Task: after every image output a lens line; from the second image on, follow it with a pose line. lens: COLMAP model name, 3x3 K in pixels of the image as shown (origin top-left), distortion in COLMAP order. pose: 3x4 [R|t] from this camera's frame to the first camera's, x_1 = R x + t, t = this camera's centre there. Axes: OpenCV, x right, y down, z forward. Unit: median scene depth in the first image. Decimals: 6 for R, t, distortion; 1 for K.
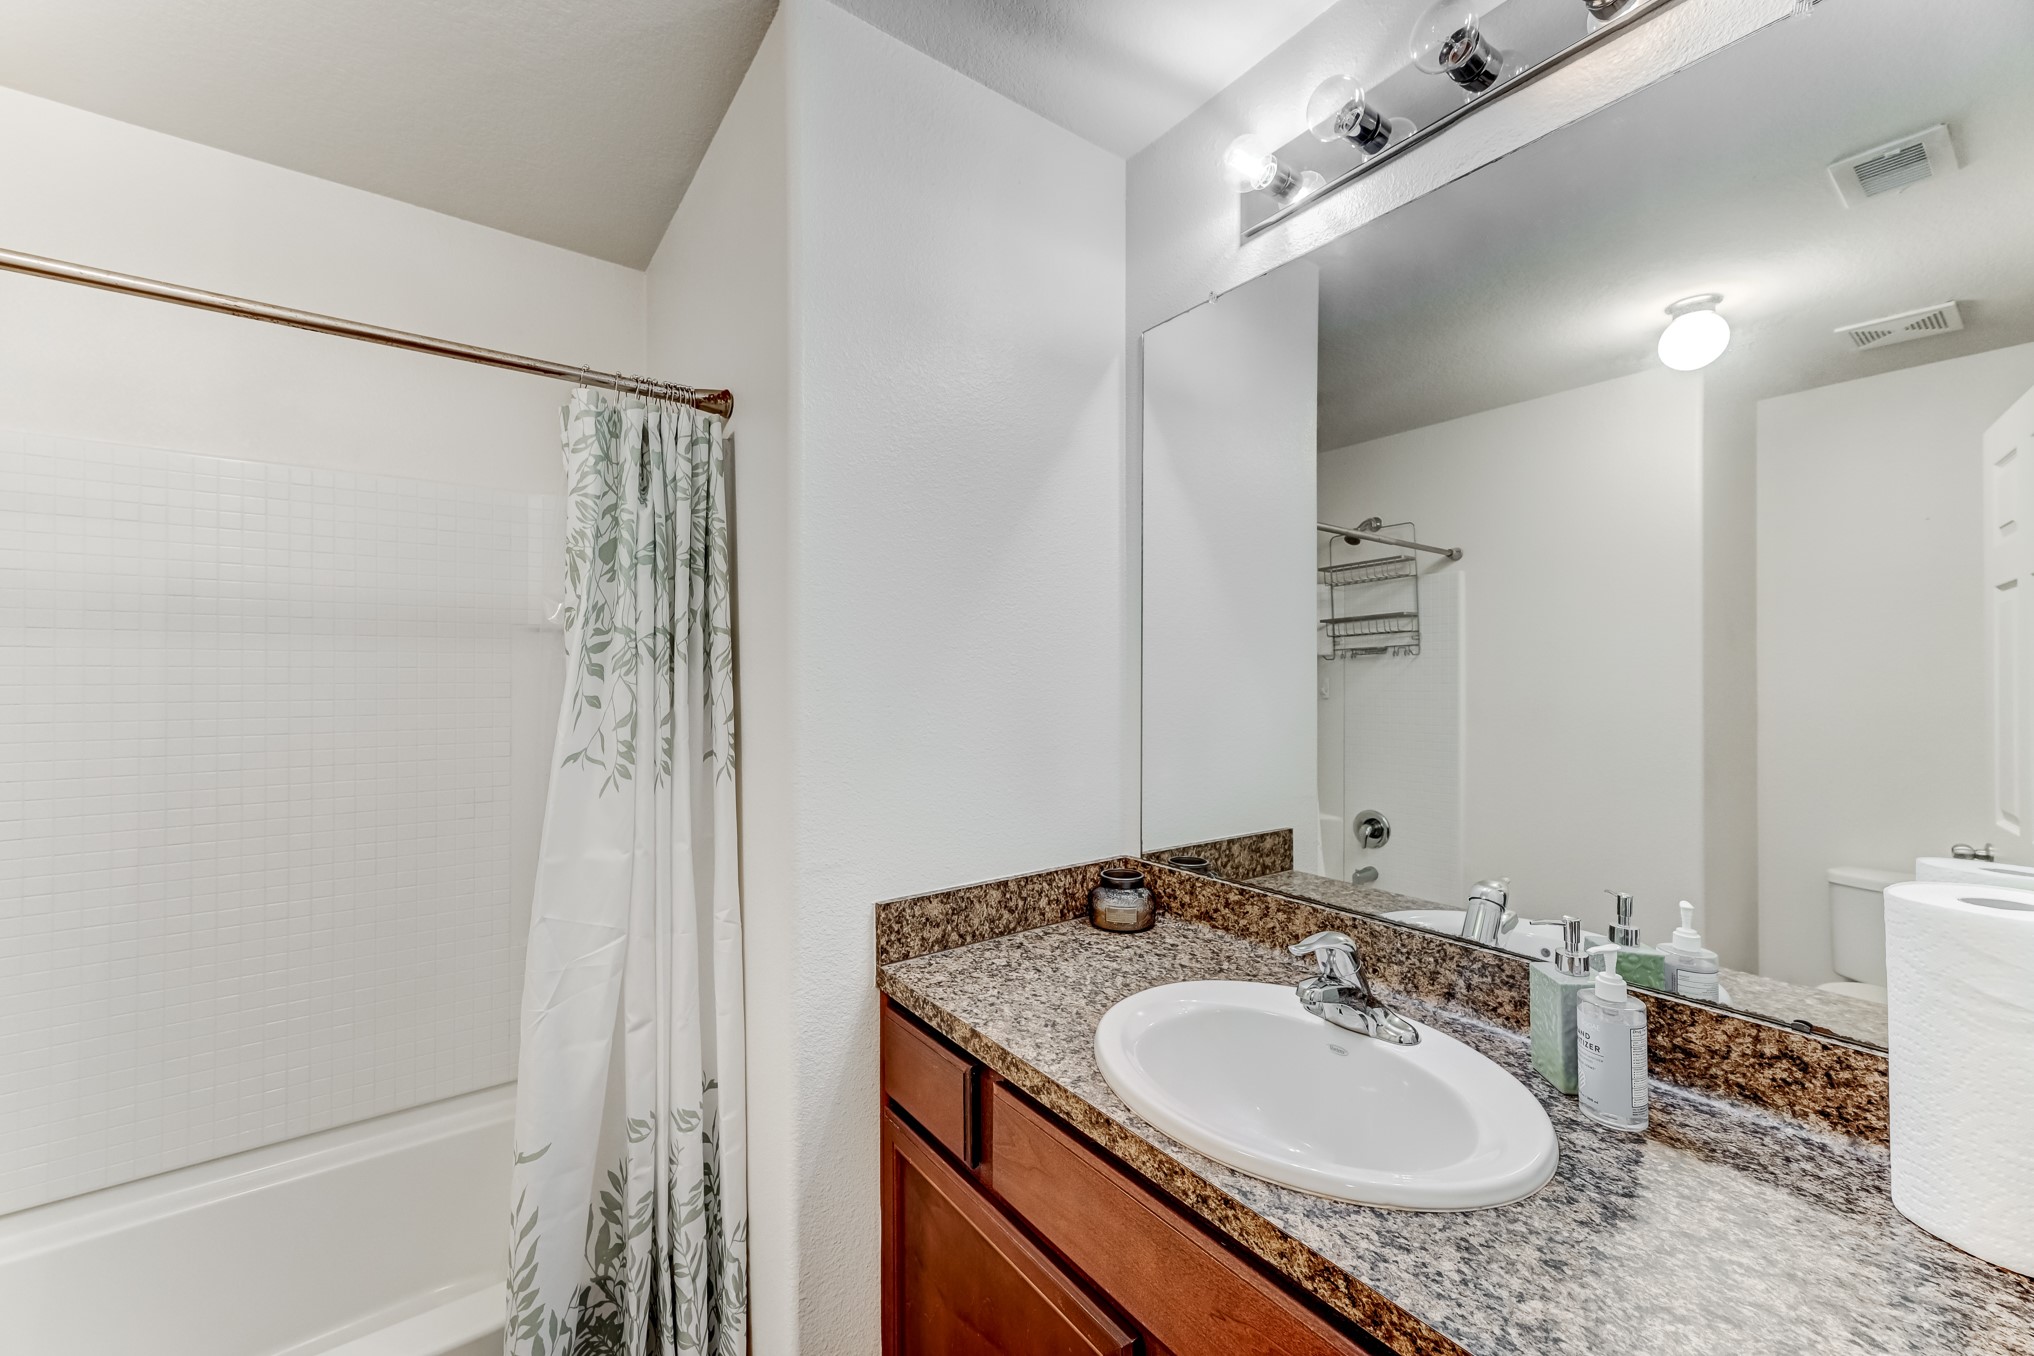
lens RADIAL K [[783.7, 0, 1017.9], [0, 783.7, 682.8], [0, 0, 1]] dist [0.009627, 0.000269]
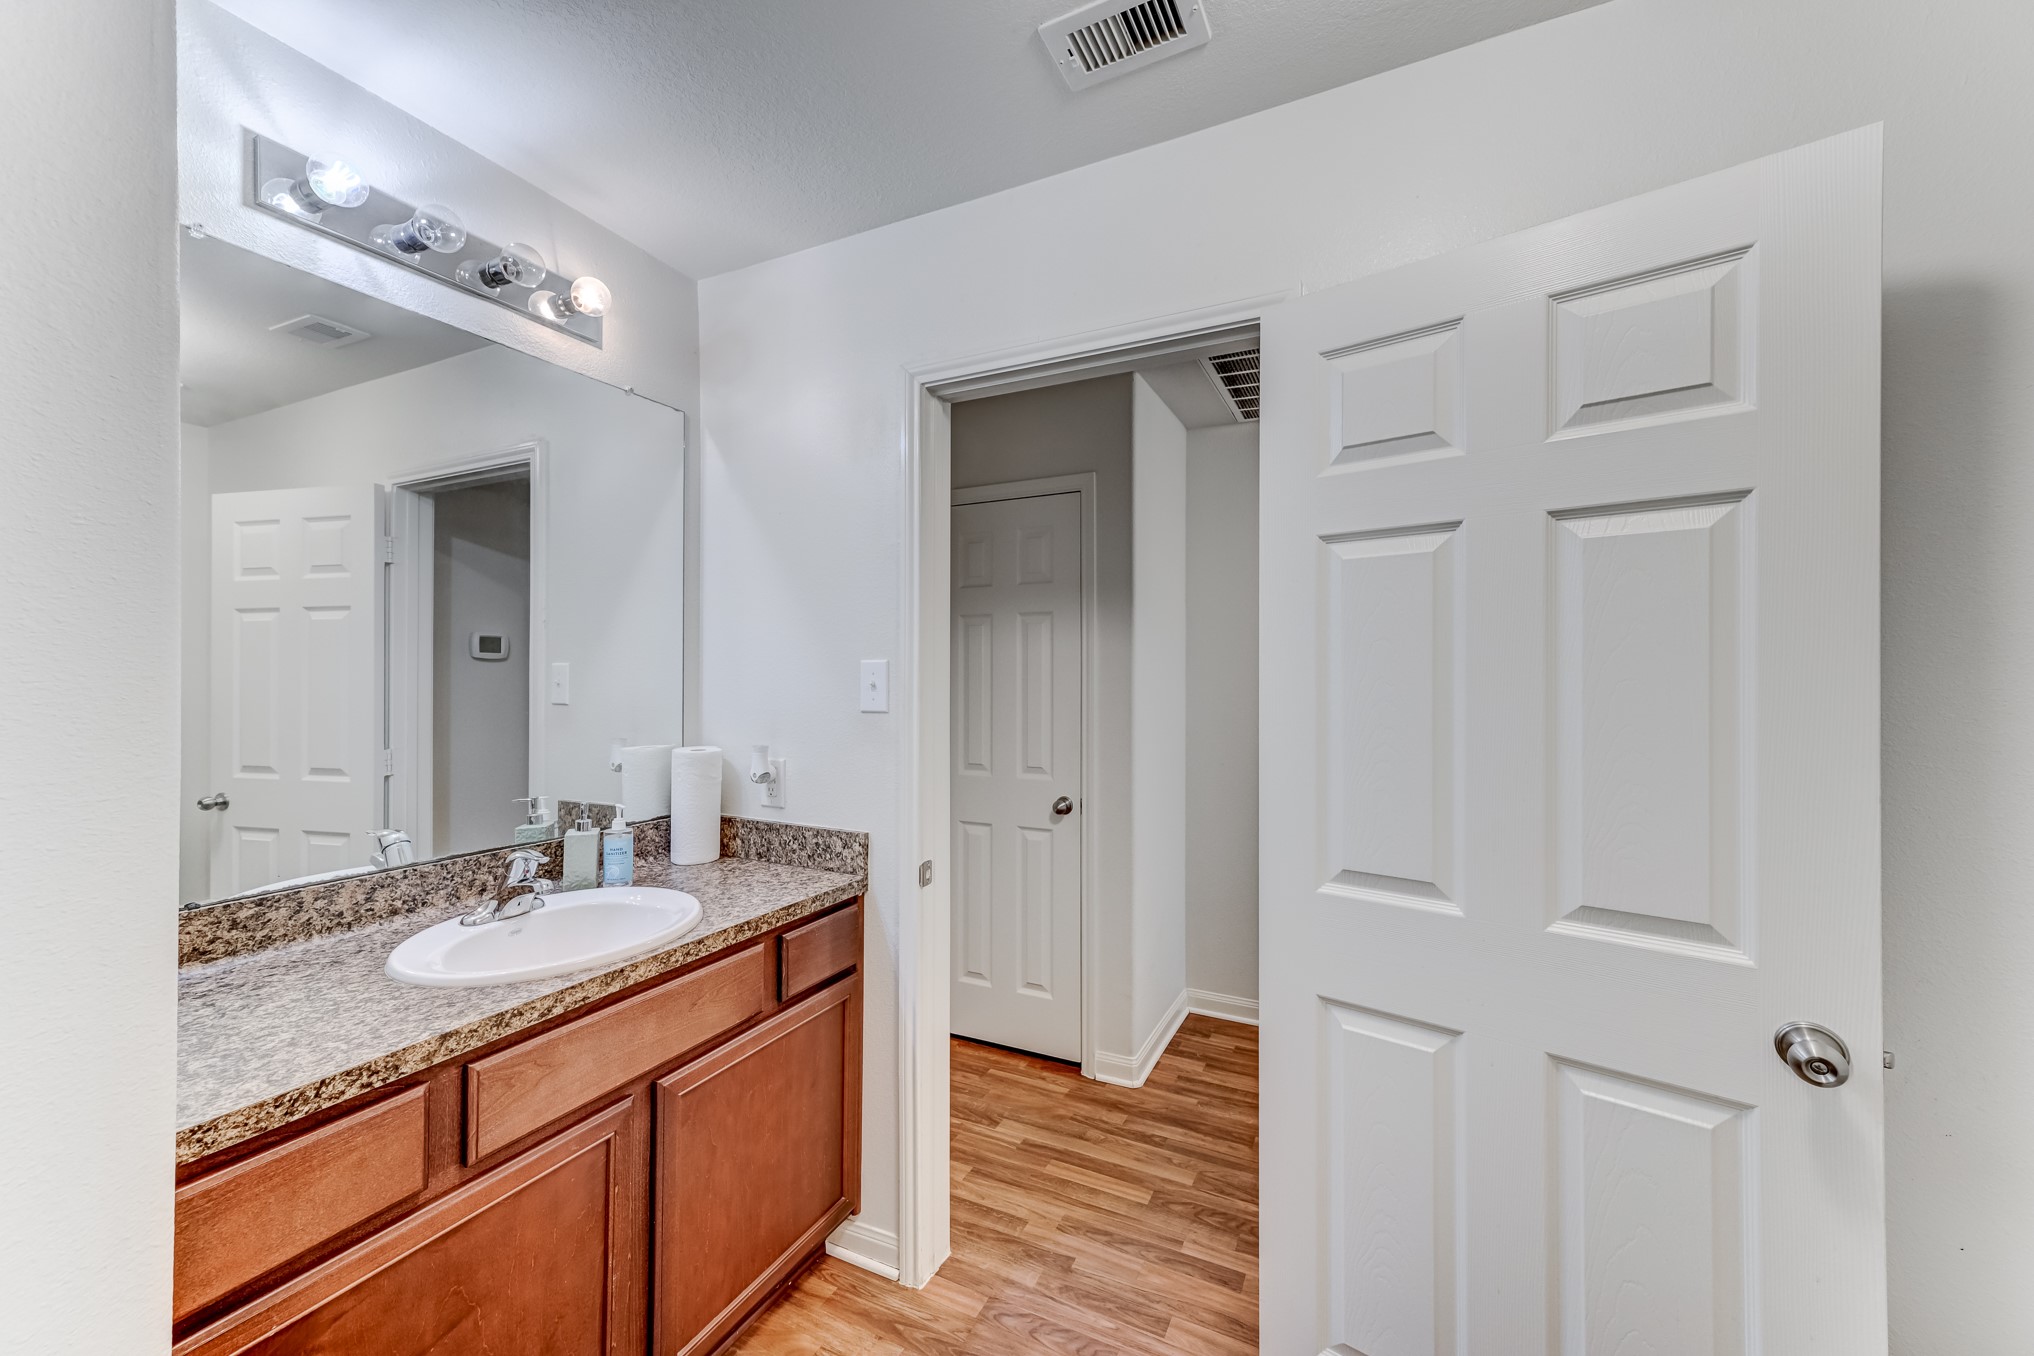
lens RADIAL K [[783.7, 0, 1006.1], [0, 783.7, 679.6], [0, 0, 1]] dist [0.009627, 0.000269]
pose [[-0.449169, -0.005568, 0.893430, -1.212182], [0.000102, 0.999980, 0.006284, -0.007155], [-0.893447, 0.002914, -0.449159, 0.790513]]
